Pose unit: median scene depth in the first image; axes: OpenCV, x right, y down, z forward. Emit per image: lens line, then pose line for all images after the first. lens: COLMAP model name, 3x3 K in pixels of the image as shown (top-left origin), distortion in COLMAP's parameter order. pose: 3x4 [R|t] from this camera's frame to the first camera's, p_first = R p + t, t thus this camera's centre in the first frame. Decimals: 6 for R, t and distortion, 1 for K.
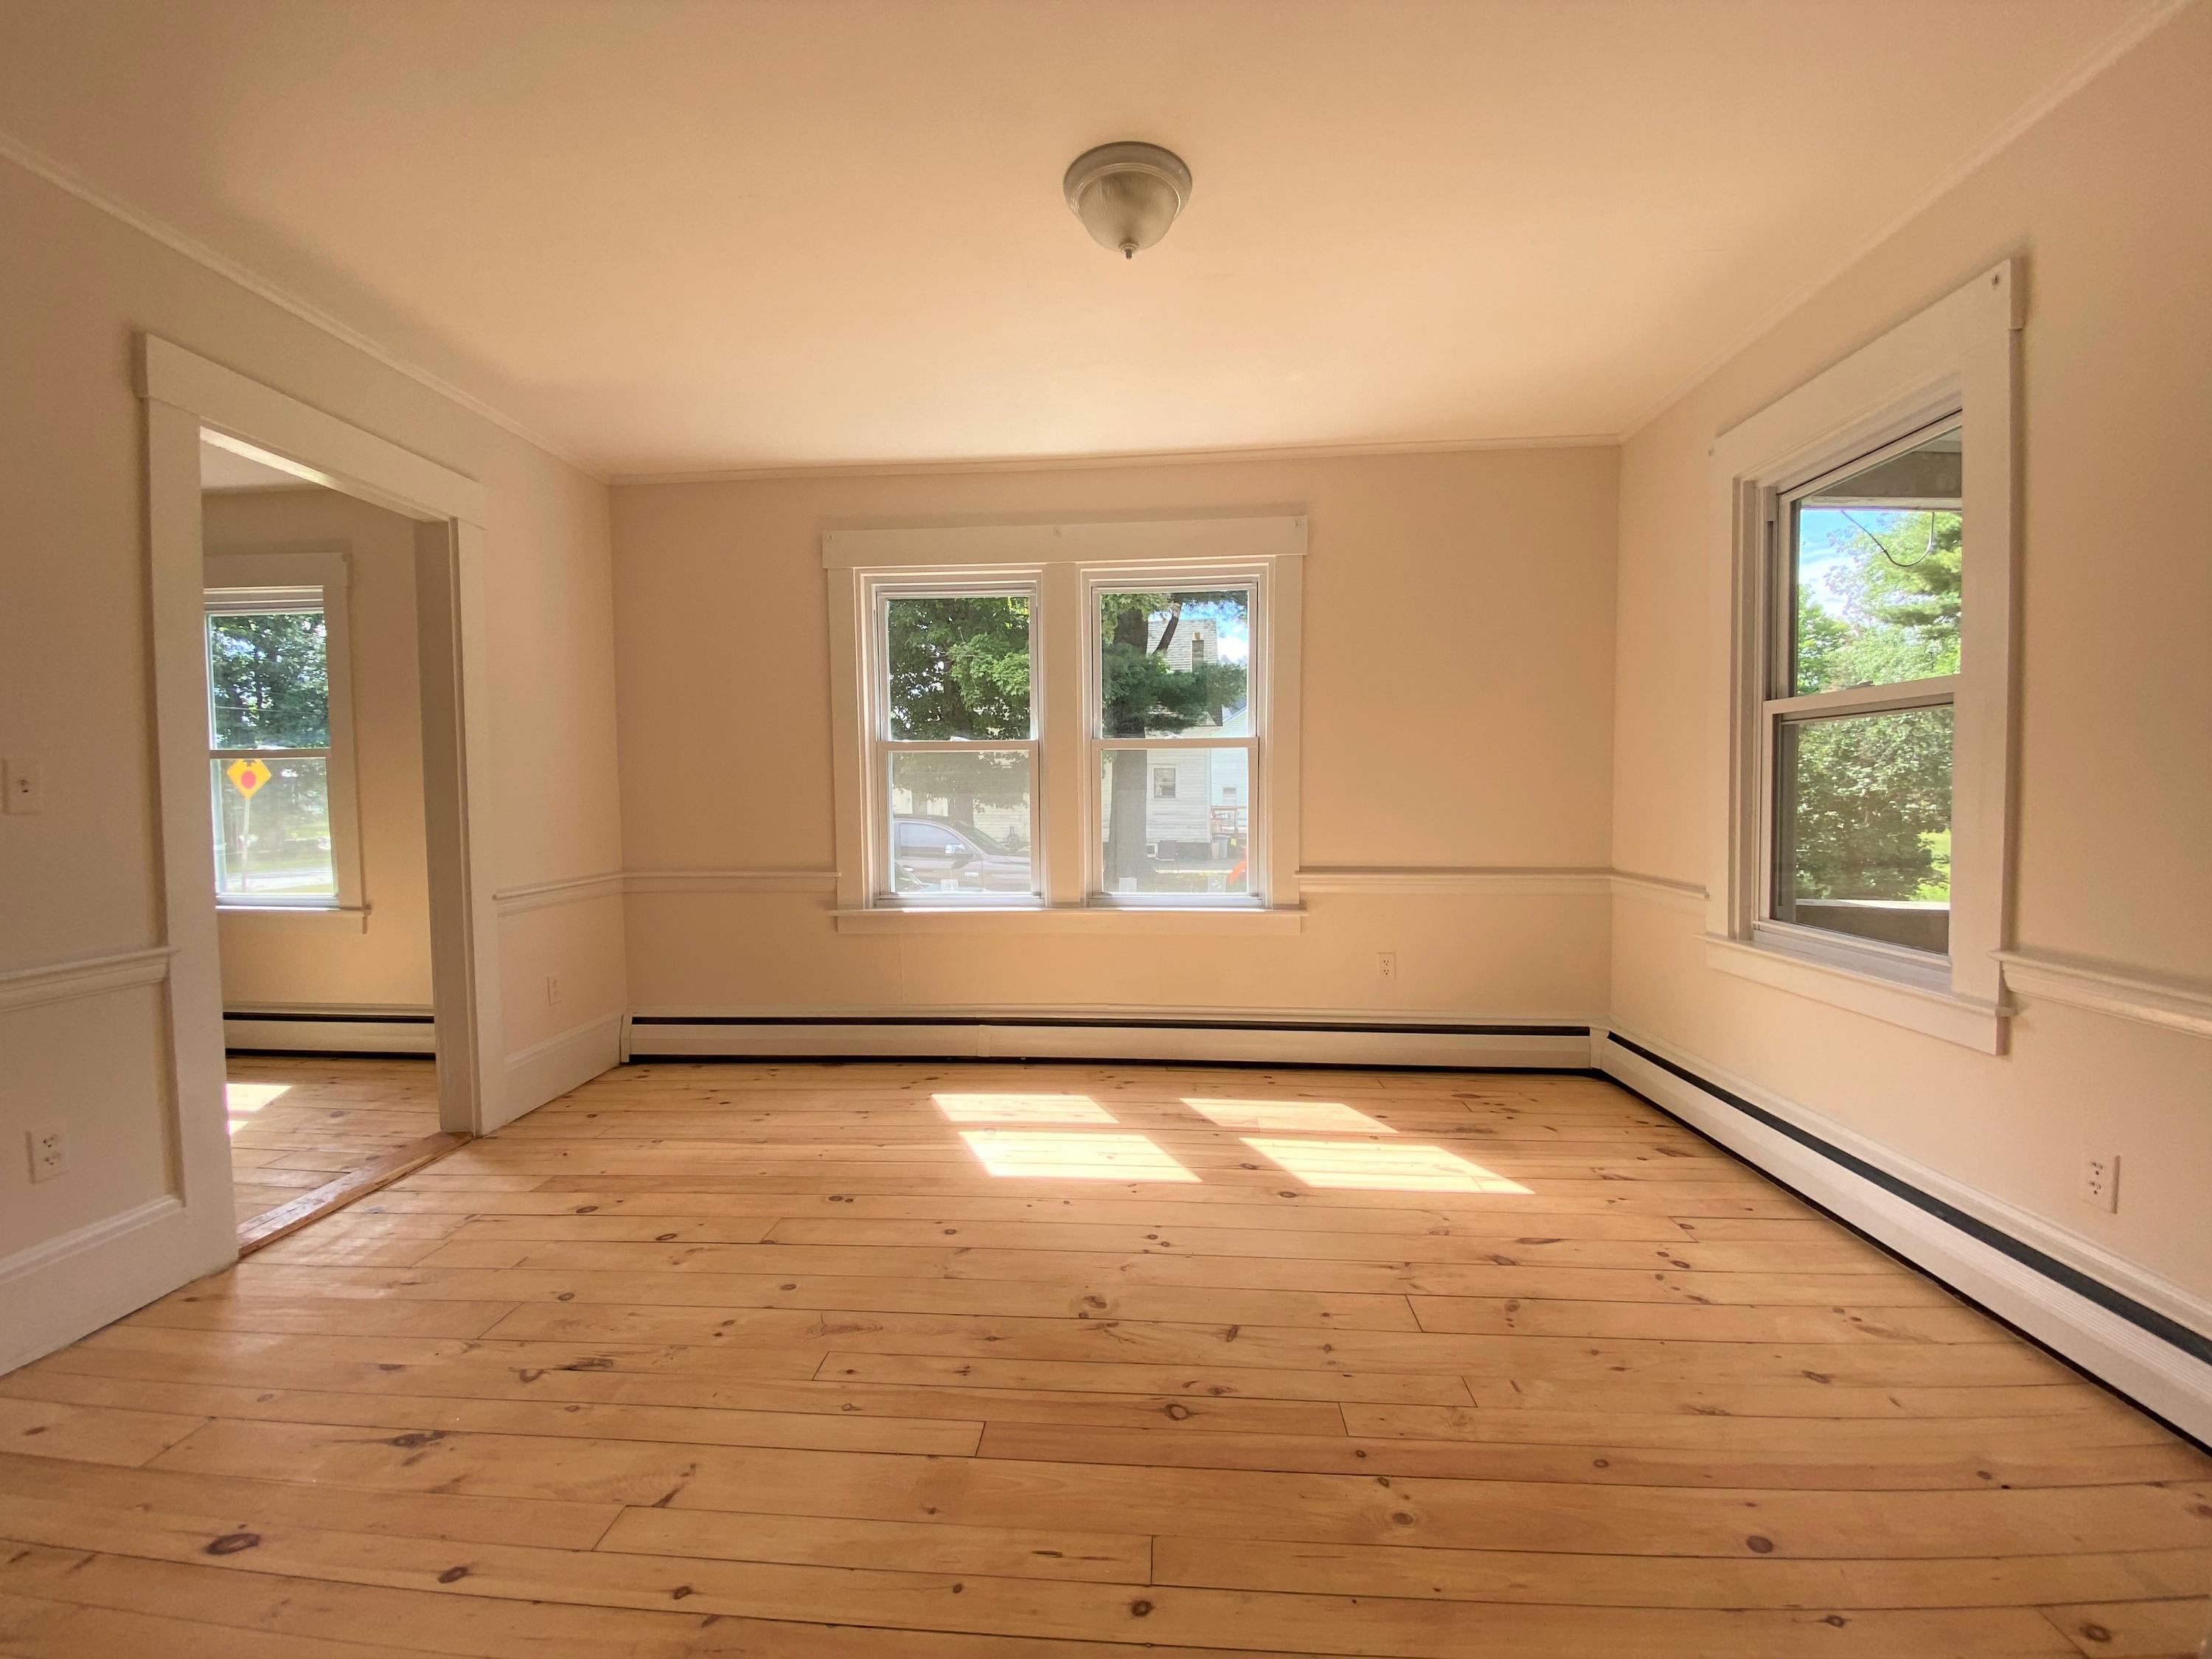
lens RADIAL K [[903.4, 0, 1104.9], [0, 903.4, 824.8], [0, 0, 1]] dist [0.026432, -0.022794]
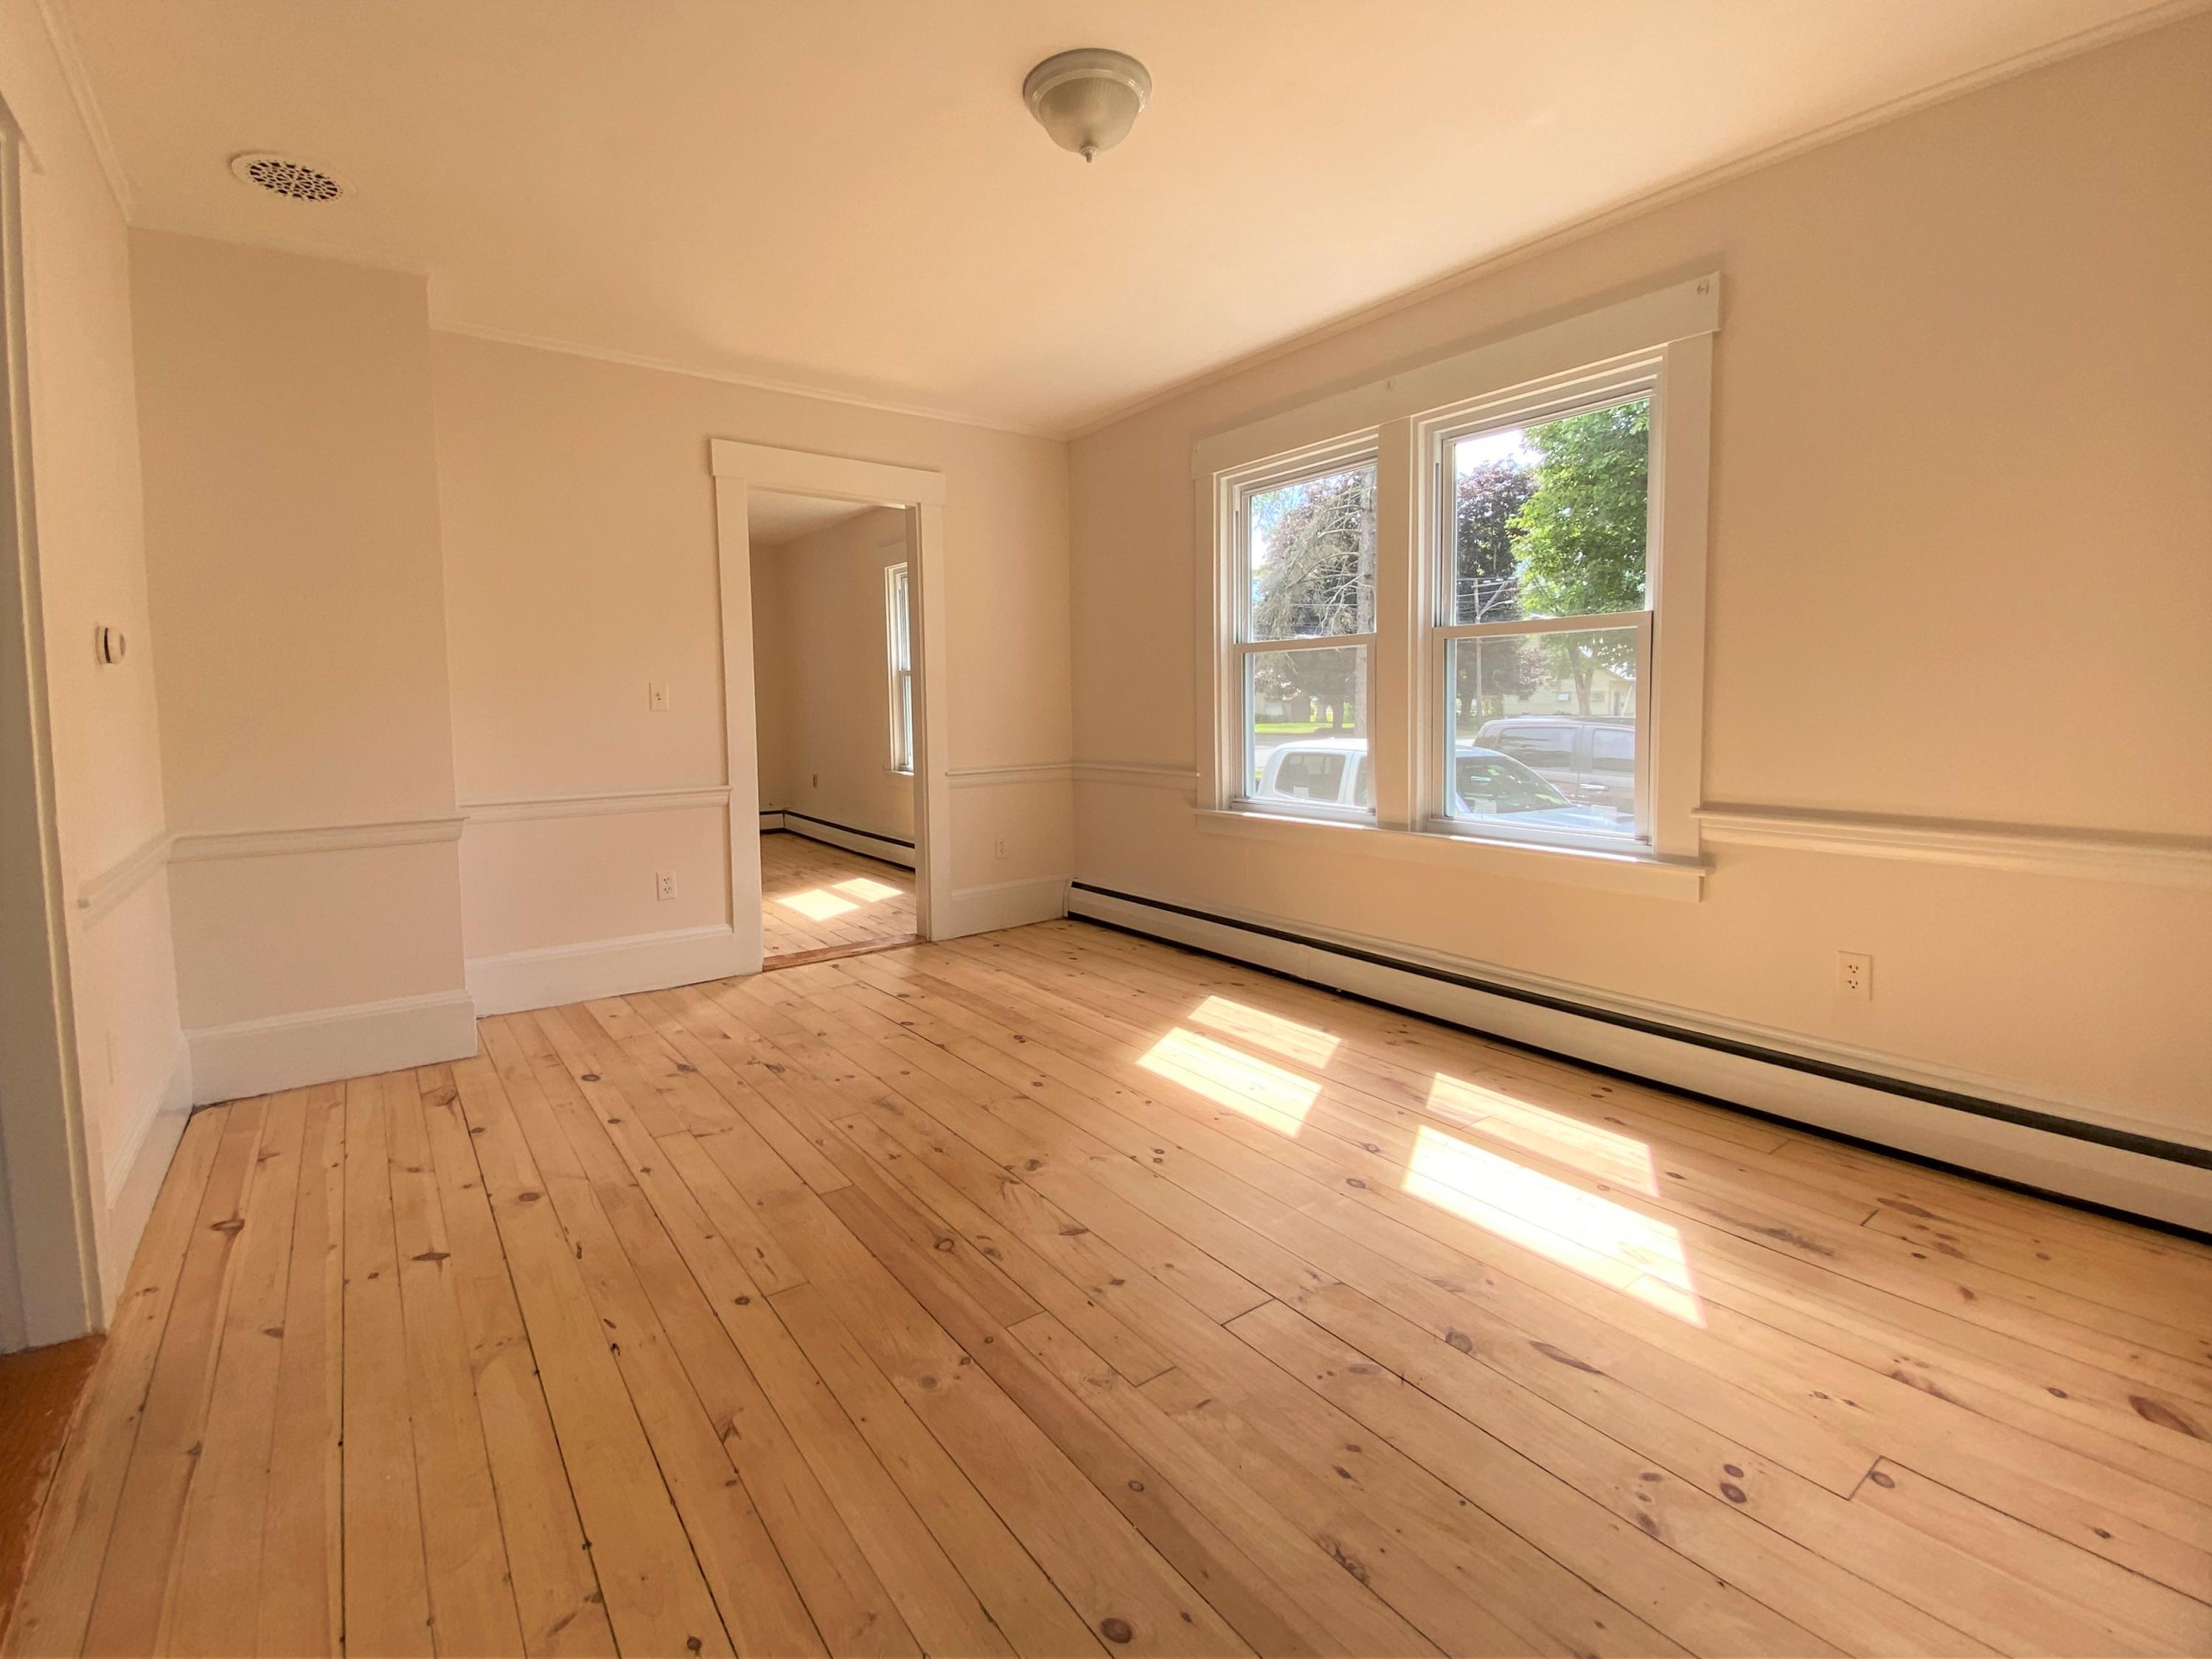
lens RADIAL K [[1033.2, 0, 1103.2], [0, 1033.2, 780.7], [0, 0, 1]] dist [0.049360, -0.049928]
pose [[0.617918, 0.060443, -0.783916, 0.793899], [-0.019400, 0.997909, 0.061651, -0.013069], [0.786003, -0.022887, 0.617798, 0.241547]]
